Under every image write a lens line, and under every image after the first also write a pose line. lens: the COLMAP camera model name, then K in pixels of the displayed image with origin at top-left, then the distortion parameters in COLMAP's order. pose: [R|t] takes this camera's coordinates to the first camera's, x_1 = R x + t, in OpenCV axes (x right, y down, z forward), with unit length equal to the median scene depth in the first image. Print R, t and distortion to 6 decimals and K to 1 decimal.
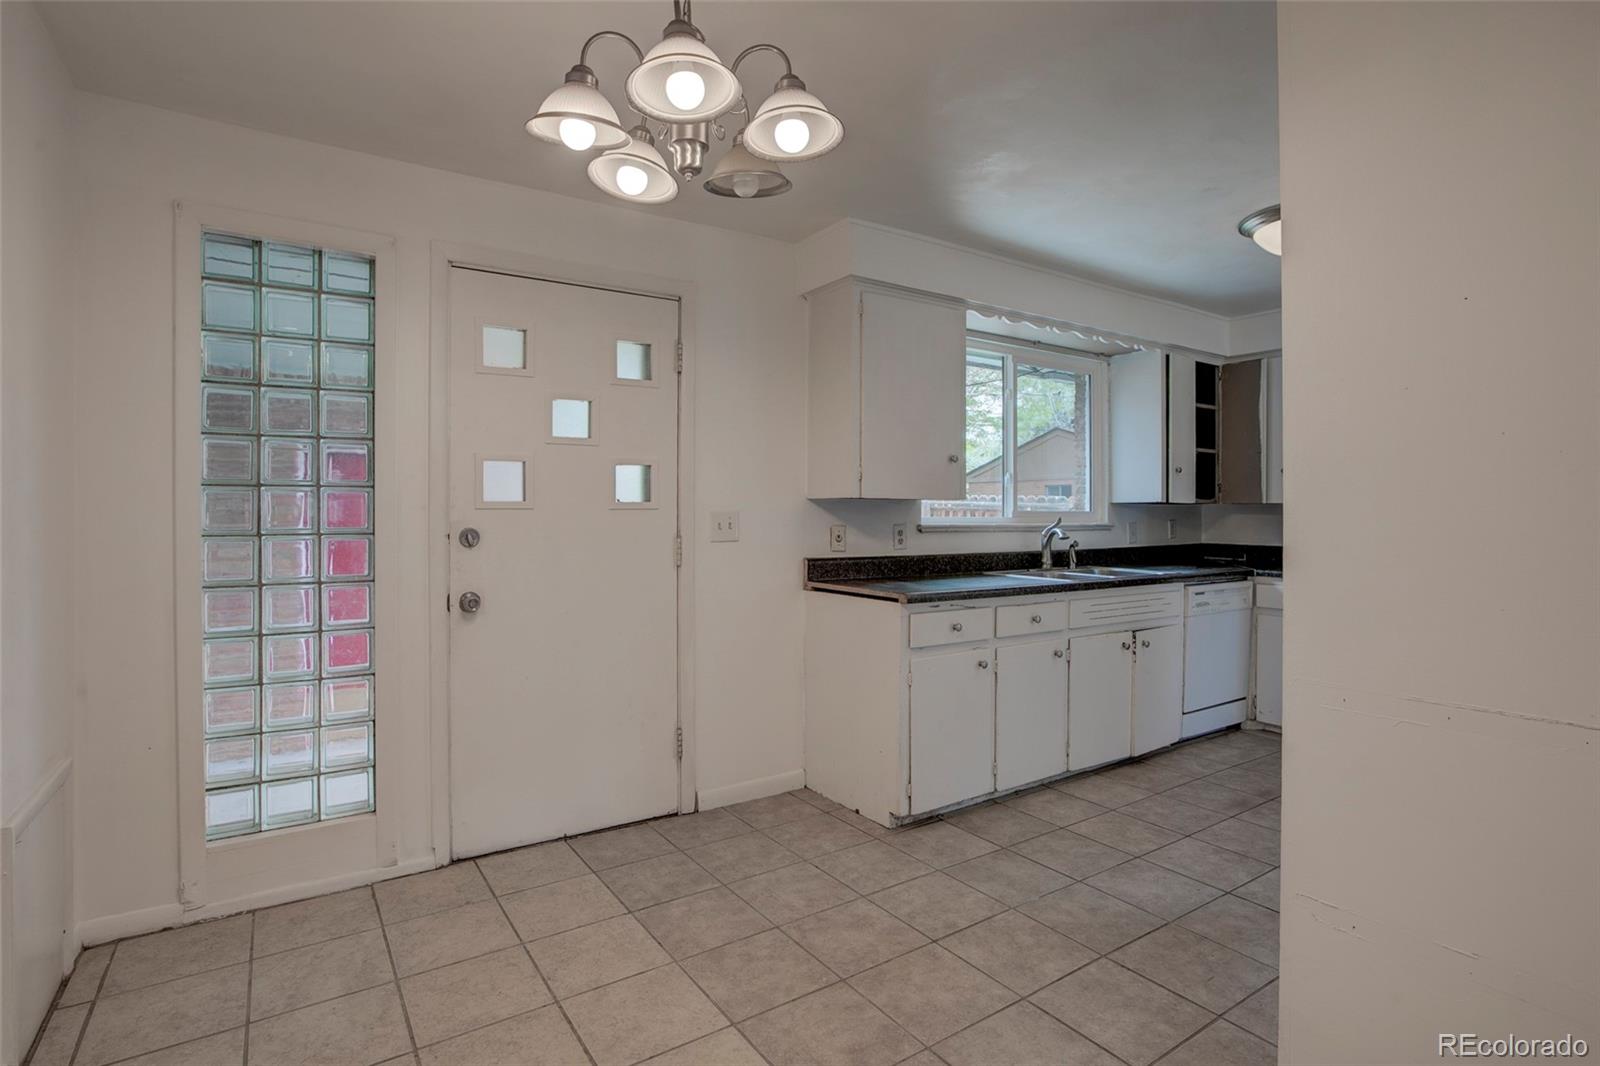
lens RADIAL K [[783.7, 0, 800.0], [0, 783.7, 533.0], [0, 0, 1]] dist [-0.000480, -0.000046]
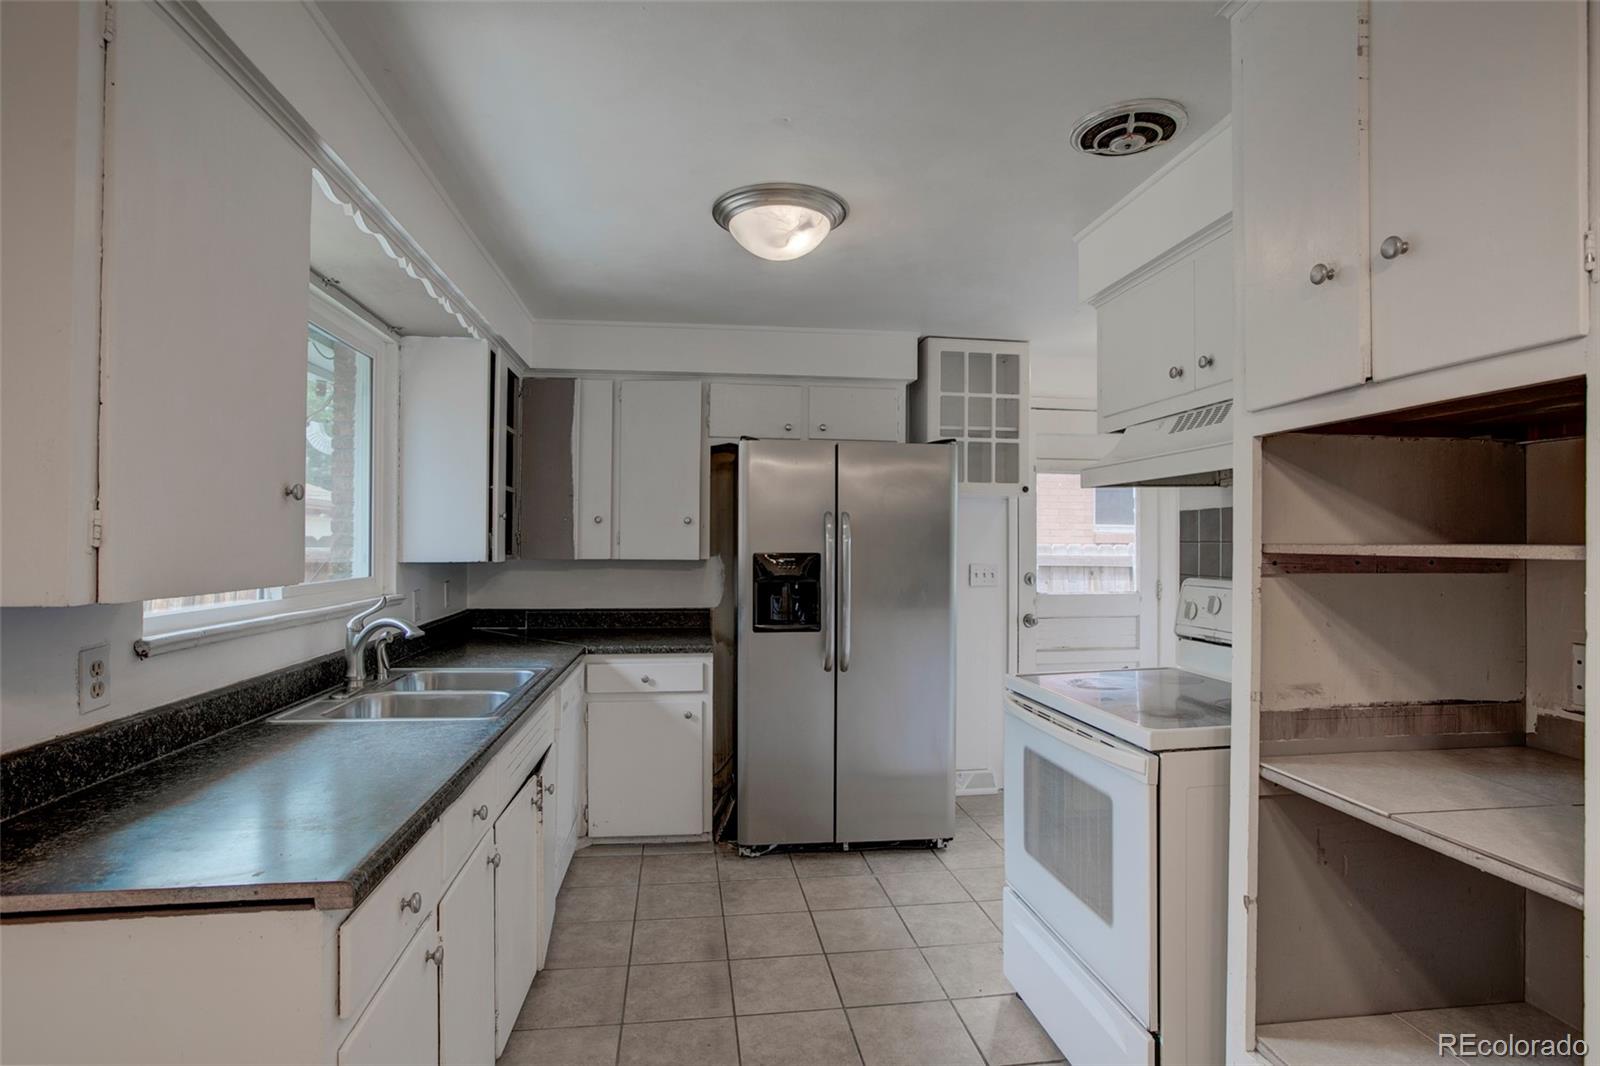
lens RADIAL K [[842.1, 0, 801.2], [0, 842.1, 542.3], [0, 0, 1]] dist [-0.000644, 0.000127]
pose [[0.434637, -0.000877, 0.900605, -0.089712], [0.016438, 0.999841, -0.006960, -0.049793], [-0.900456, 0.017829, 0.434582, 0.454827]]
